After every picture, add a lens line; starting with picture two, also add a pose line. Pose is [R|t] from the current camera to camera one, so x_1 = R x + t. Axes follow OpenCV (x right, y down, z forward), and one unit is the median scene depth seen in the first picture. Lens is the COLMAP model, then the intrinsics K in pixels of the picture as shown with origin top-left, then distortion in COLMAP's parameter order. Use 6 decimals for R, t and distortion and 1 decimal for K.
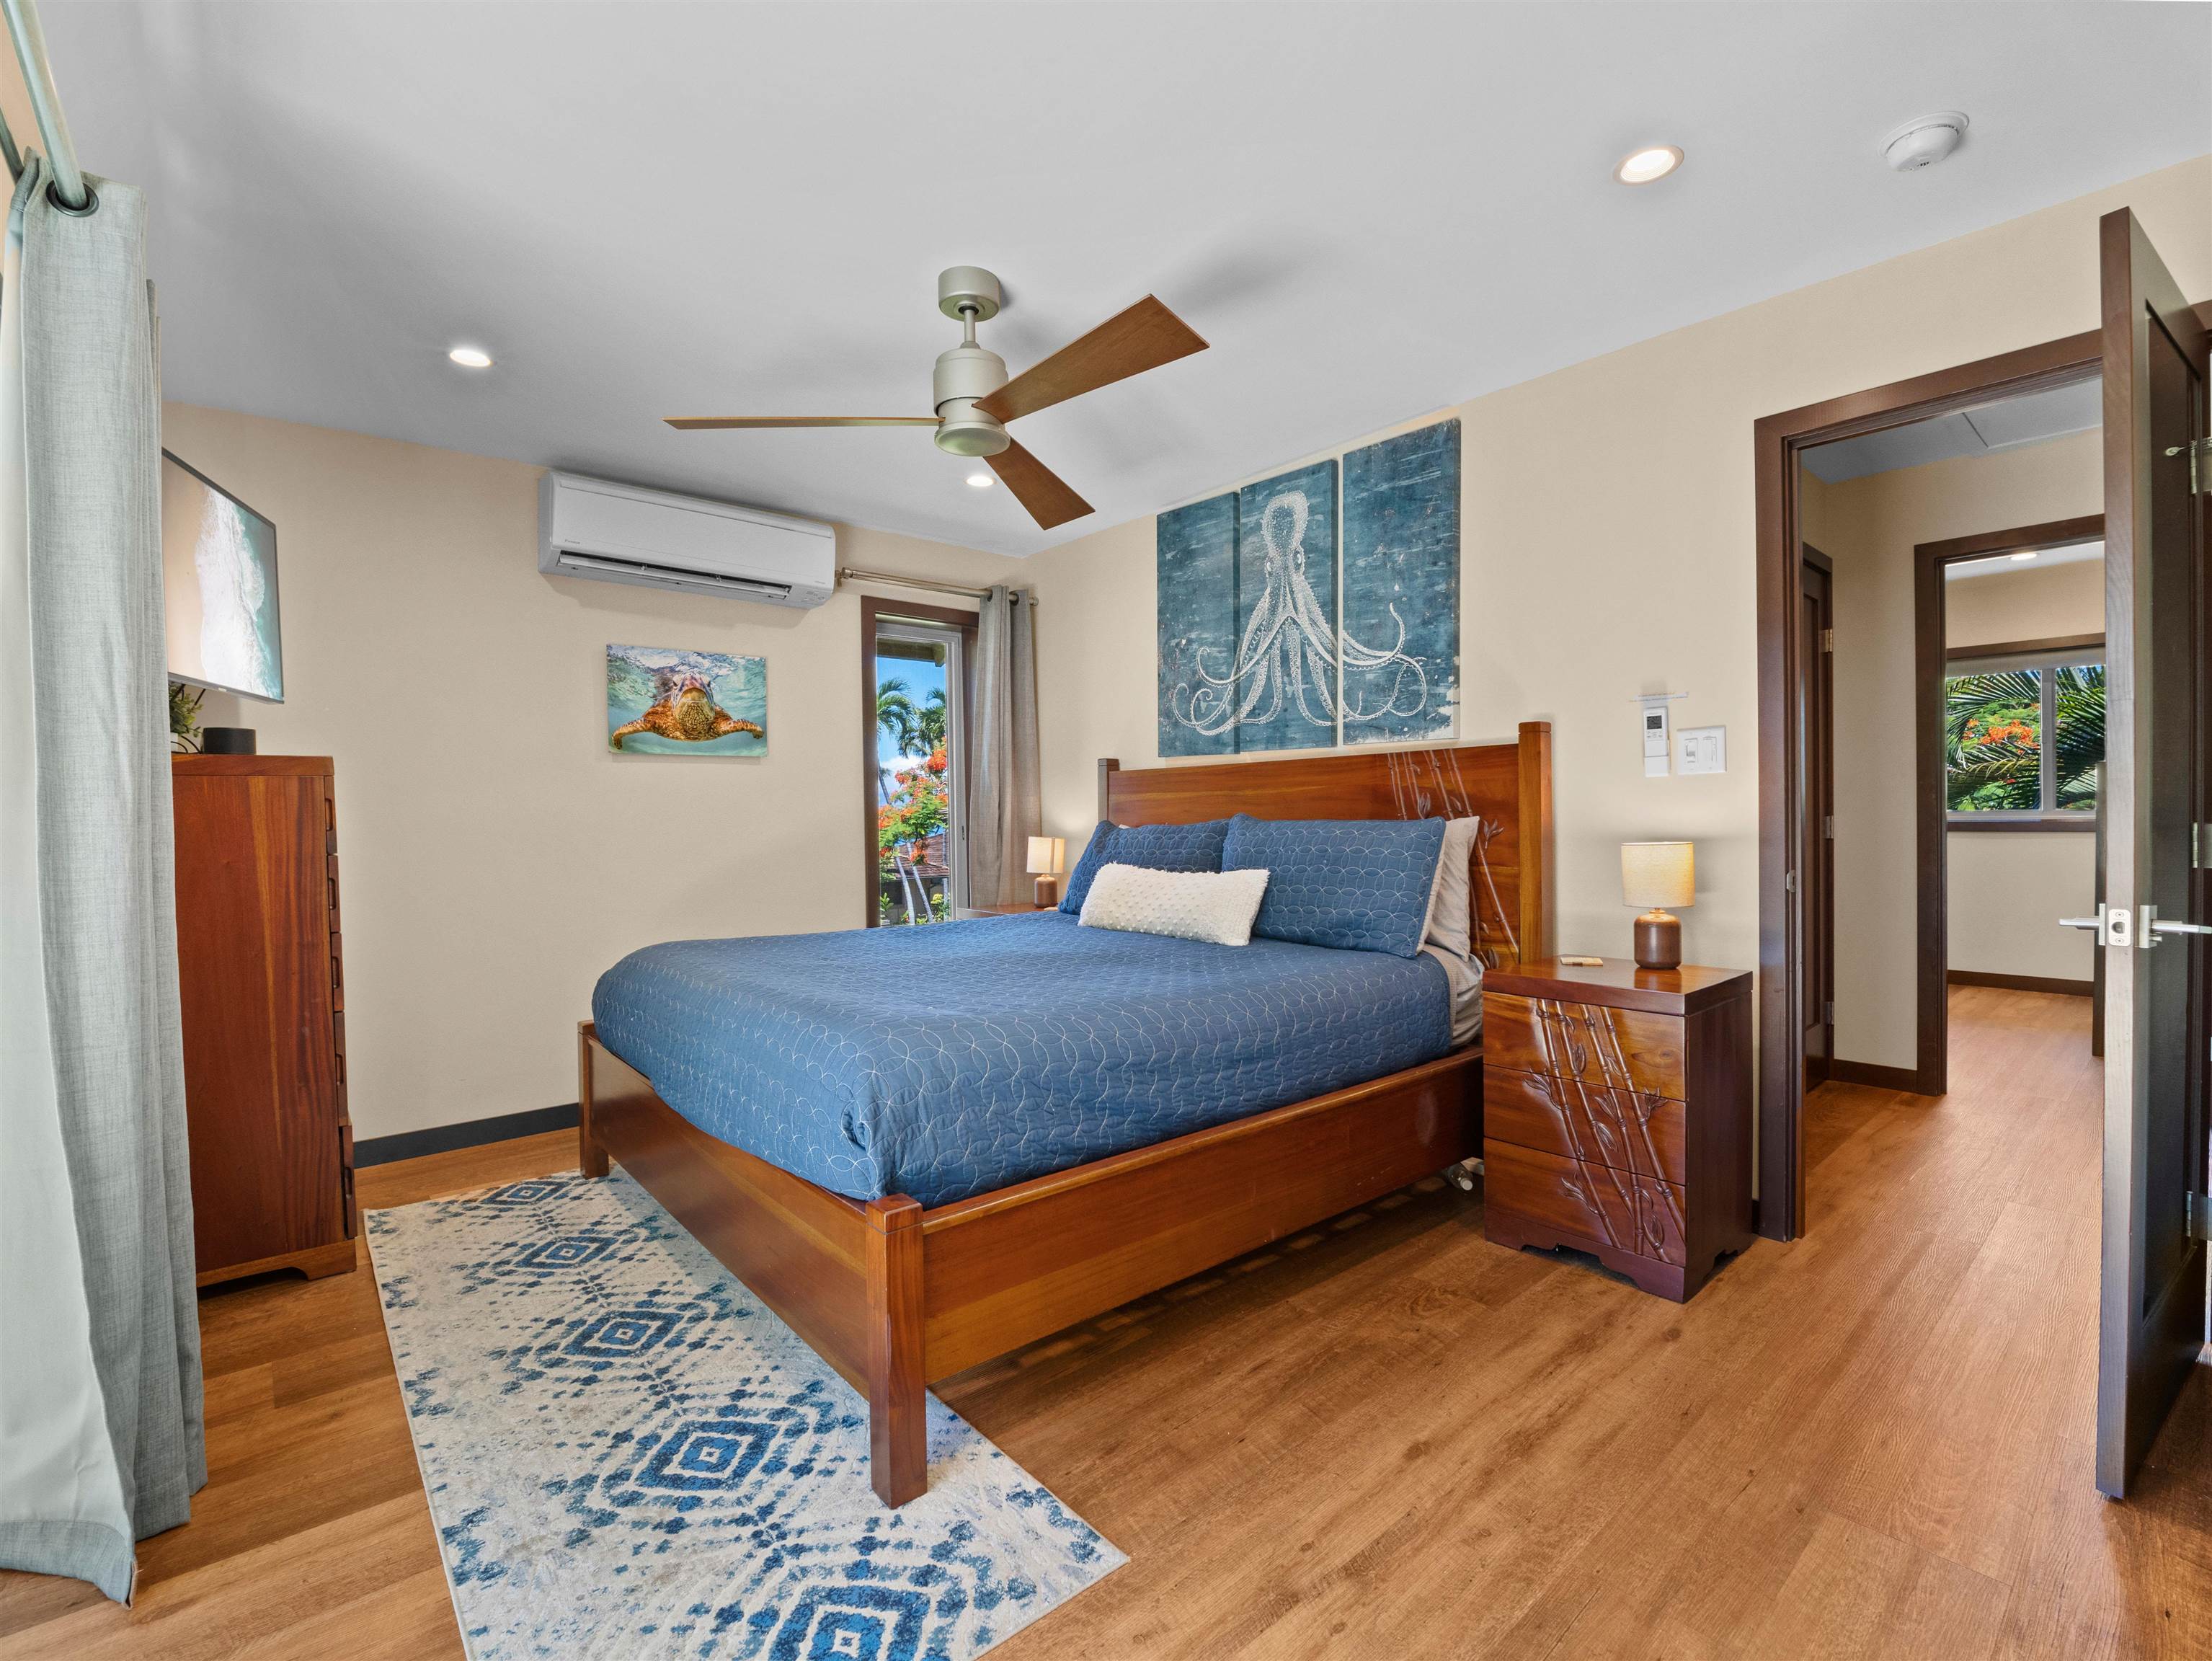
lens RADIAL K [[1009.0, 0, 1110.7], [0, 1009.0, 832.7], [0, 0, 1]] dist [-0.001364, -0.000327]
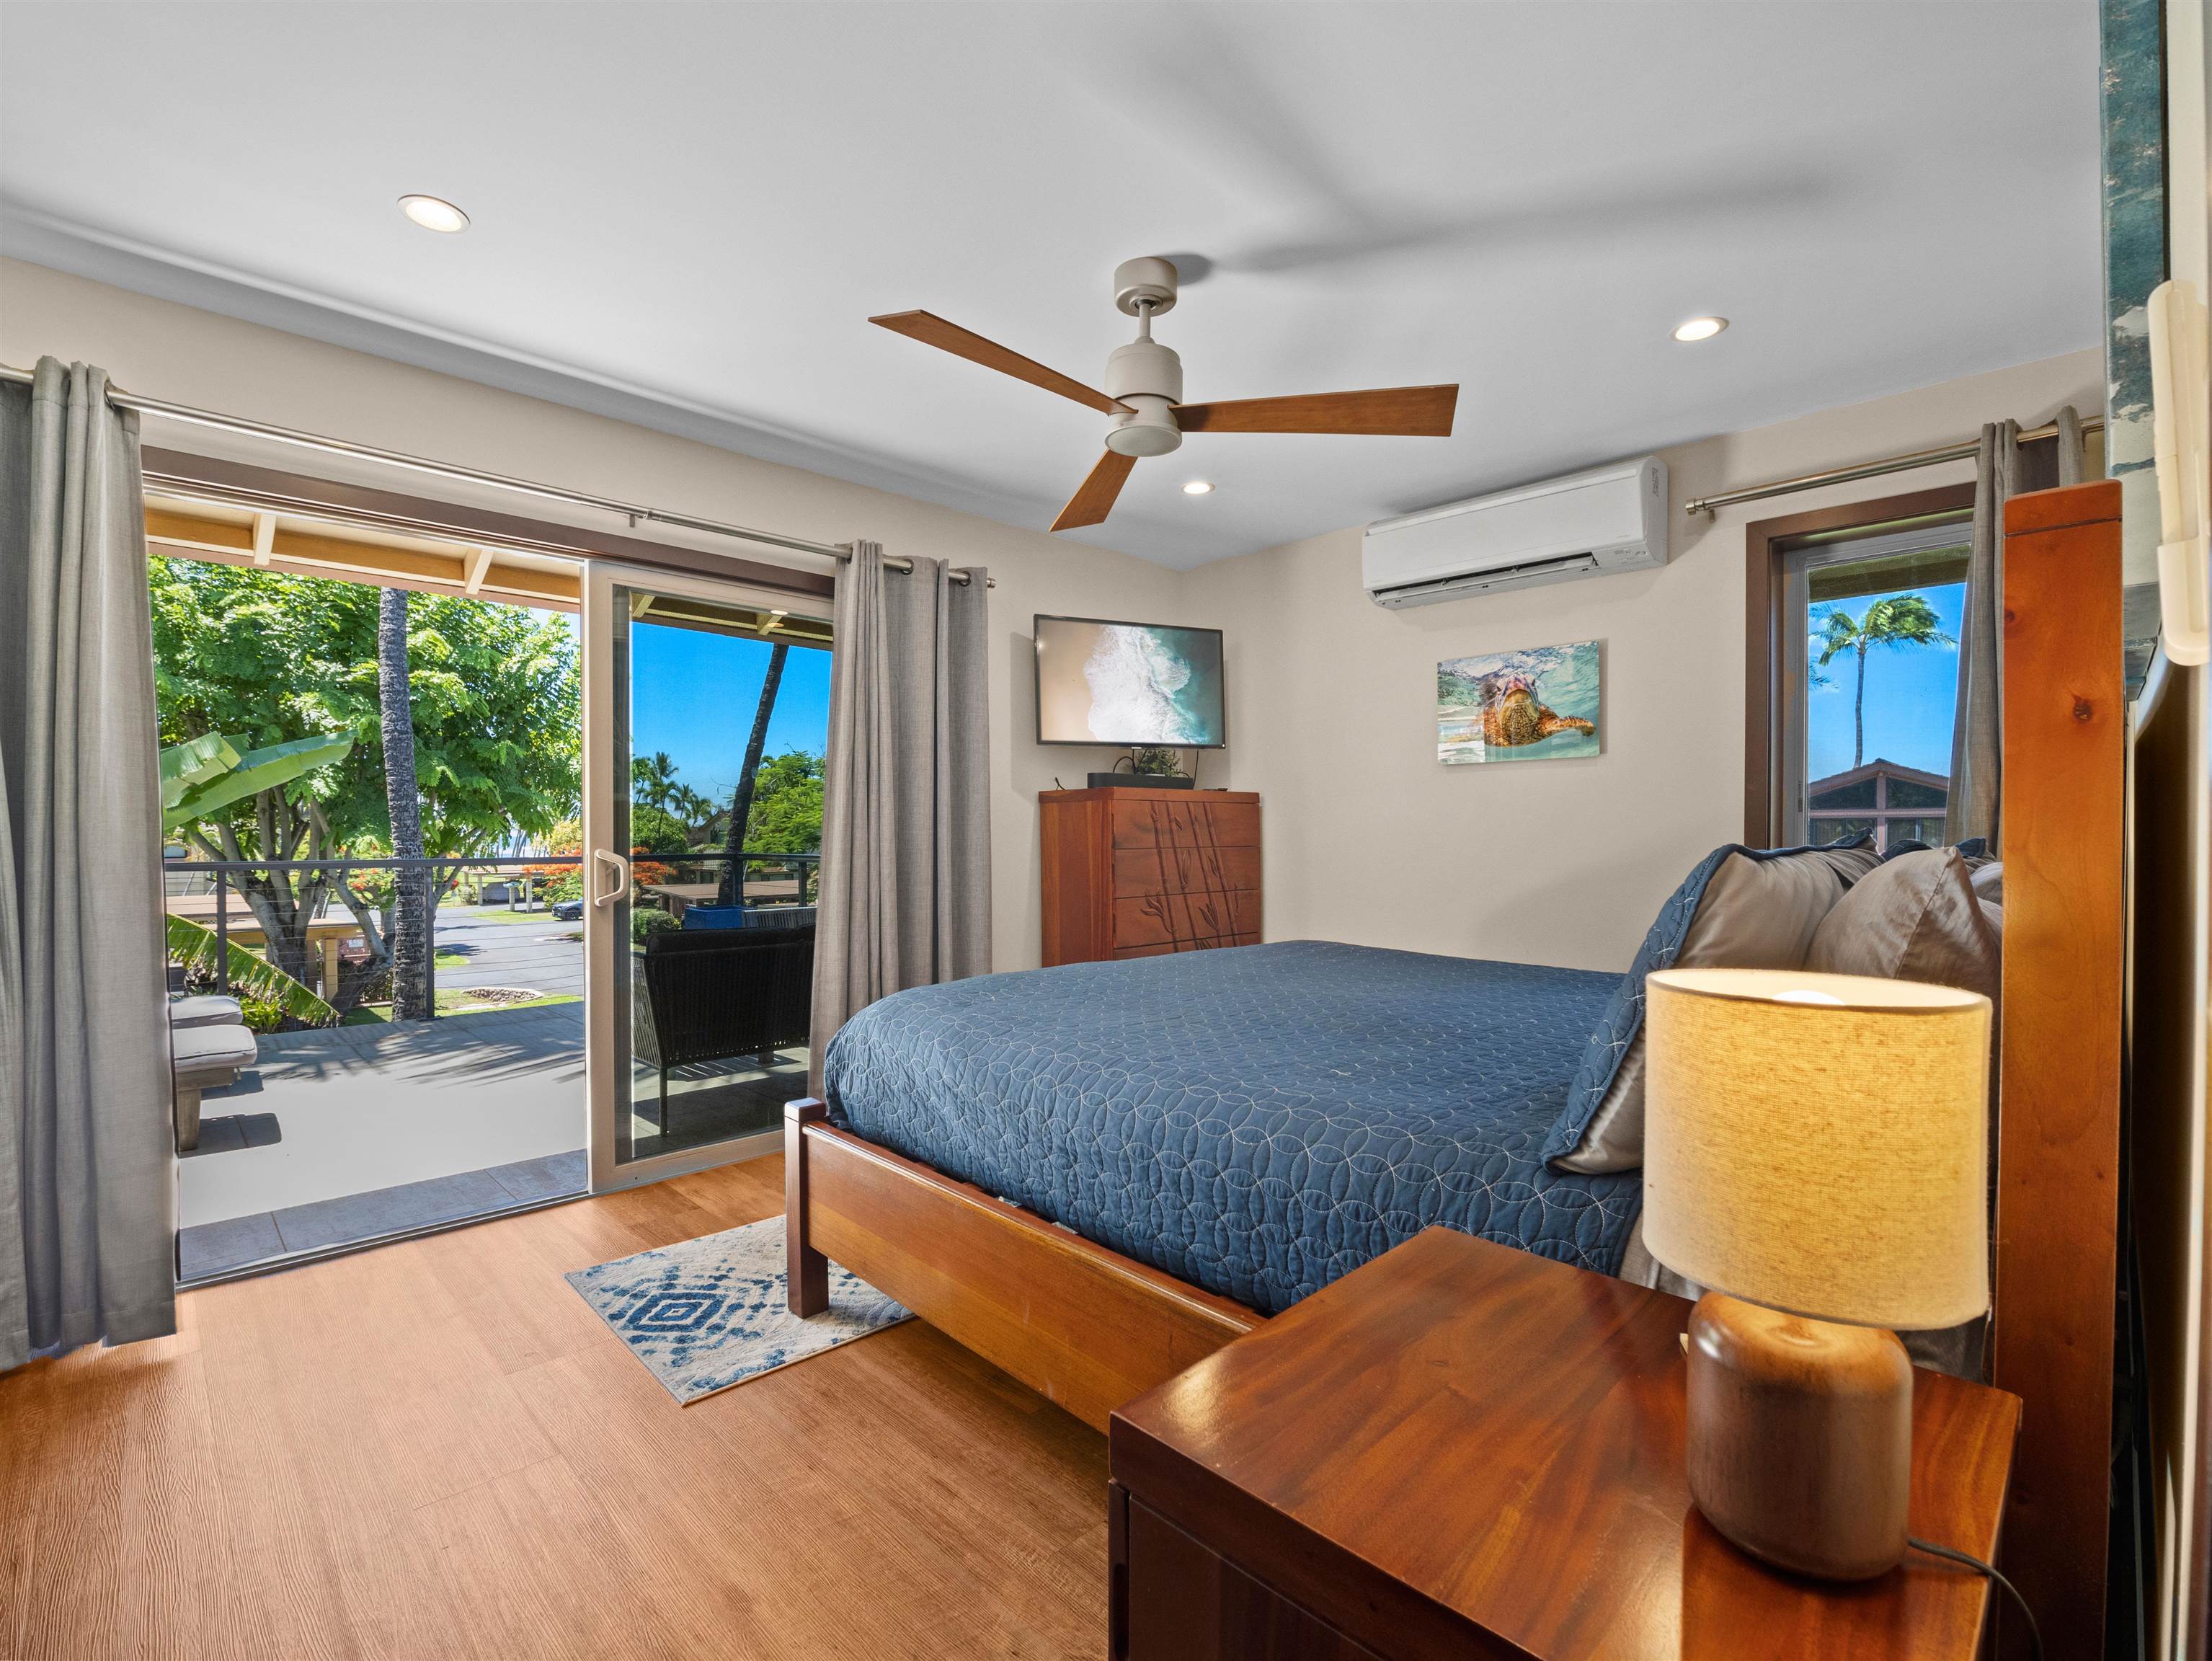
lens RADIAL K [[1002.1, 0, 1104.3], [0, 1002.1, 845.9], [0, 0, 1]] dist [-0.015848, -0.000248]
pose [[0.065743, 0.028305, -0.997435, 0.506812], [-0.013791, 0.999528, 0.027455, -0.017361], [0.997741, 0.011950, 0.066103, 0.557409]]
